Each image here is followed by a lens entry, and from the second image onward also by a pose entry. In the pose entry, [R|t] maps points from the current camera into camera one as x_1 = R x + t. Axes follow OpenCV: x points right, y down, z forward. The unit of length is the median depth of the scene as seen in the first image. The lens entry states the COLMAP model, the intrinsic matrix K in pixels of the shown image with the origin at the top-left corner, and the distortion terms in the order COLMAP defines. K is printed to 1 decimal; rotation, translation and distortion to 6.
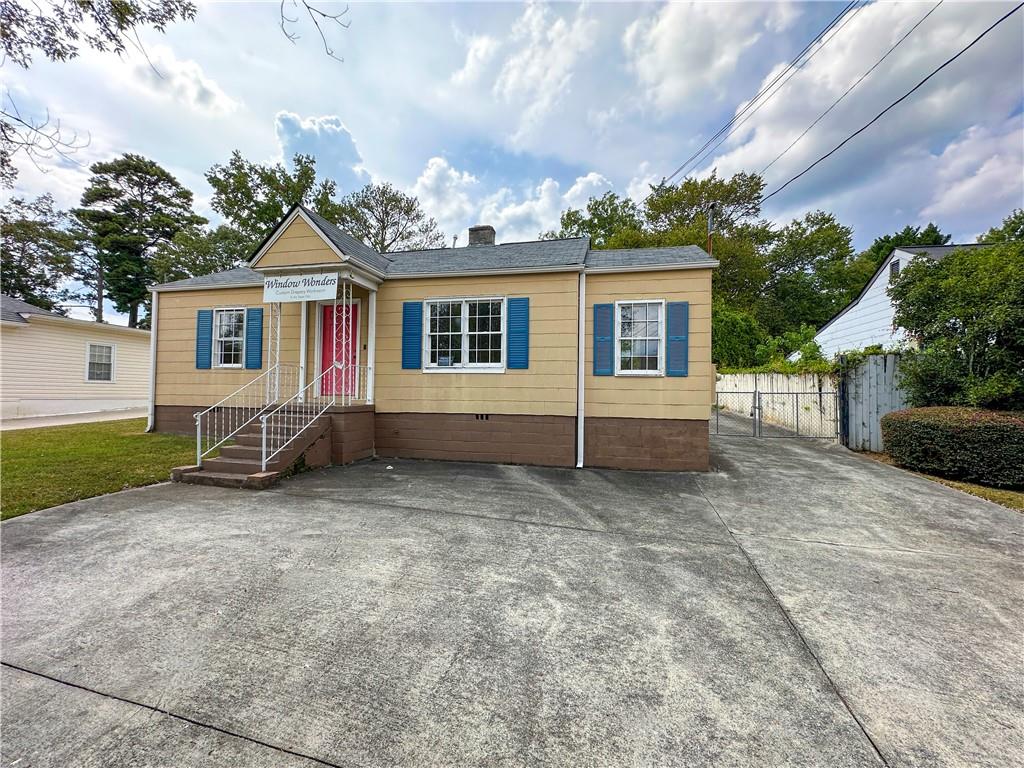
lens RADIAL K [[409.1, 0, 512.9], [0, 409.1, 385.2], [0, 0, 1]] dist [-0.002658, 0.000166]
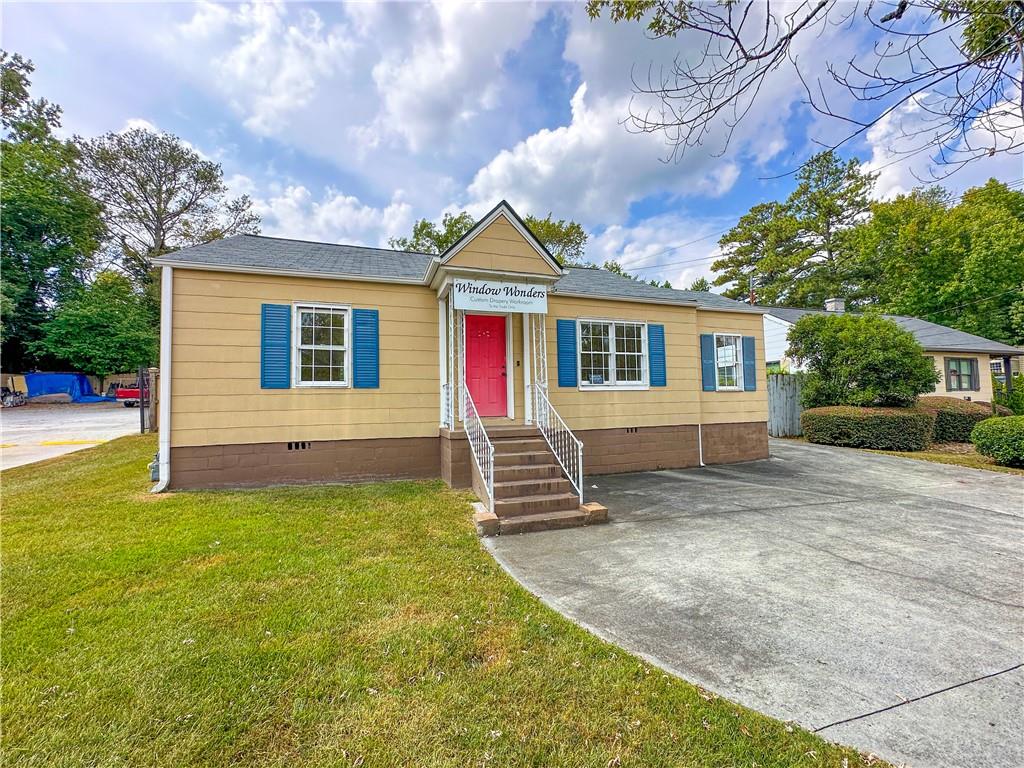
lens RADIAL K [[409.1, 0, 512.9], [0, 409.1, 385.2], [0, 0, 1]] dist [-0.002658, 0.000166]
pose [[0.851355, -0.007236, 0.524539, -0.918962], [0.021174, 0.999564, -0.020578, -0.026985], [-0.524162, 0.028625, 0.851137, 0.231915]]
